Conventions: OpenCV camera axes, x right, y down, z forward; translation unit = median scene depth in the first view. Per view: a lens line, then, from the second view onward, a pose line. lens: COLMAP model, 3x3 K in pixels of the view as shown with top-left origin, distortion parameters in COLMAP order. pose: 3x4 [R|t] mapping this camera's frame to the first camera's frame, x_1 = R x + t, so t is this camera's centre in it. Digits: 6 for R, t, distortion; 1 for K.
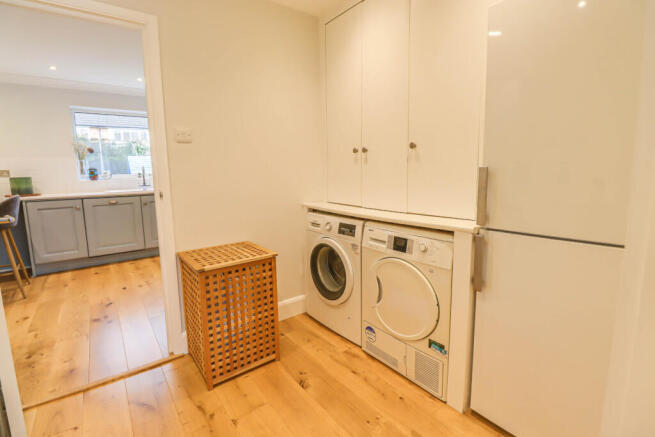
lens RADIAL K [[309.6, 0, 340.9], [0, 309.6, 211.9], [0, 0, 1]] dist [-0.026374, -0.002913]
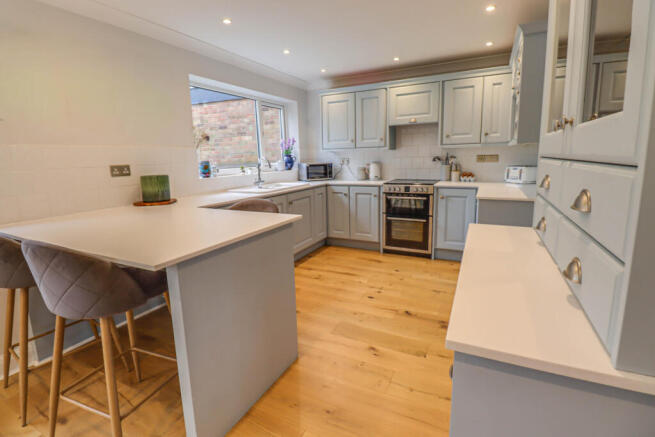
lens RADIAL K [[309.6, 0, 329.4], [0, 309.6, 212.6], [0, 0, 1]] dist [-0.026374, -0.002913]
pose [[0.906691, -0.081264, 0.413893, -0.971970], [0.066825, 0.996547, 0.049272, -0.038235], [-0.416468, -0.017016, 0.908991, 0.199111]]
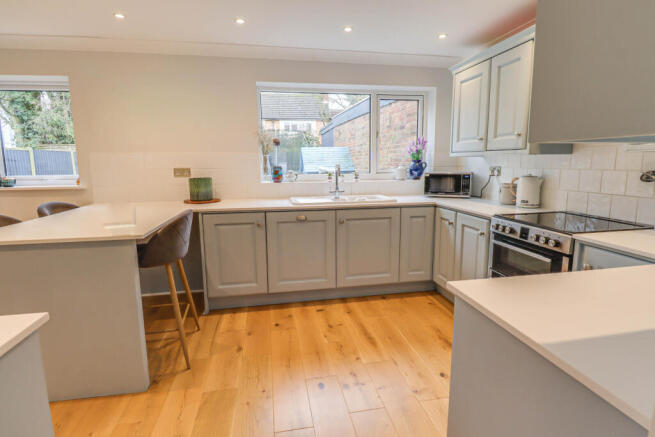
lens RADIAL K [[322.5, 0, 328.9], [0, 322.5, 213.8], [0, 0, 1]] dist [-0.015177, -0.000745]
pose [[0.884966, 0.082356, -0.458314, -0.372814], [-0.068196, 0.996546, 0.047392, -0.082463], [0.460634, -0.010685, 0.887526, 0.396156]]
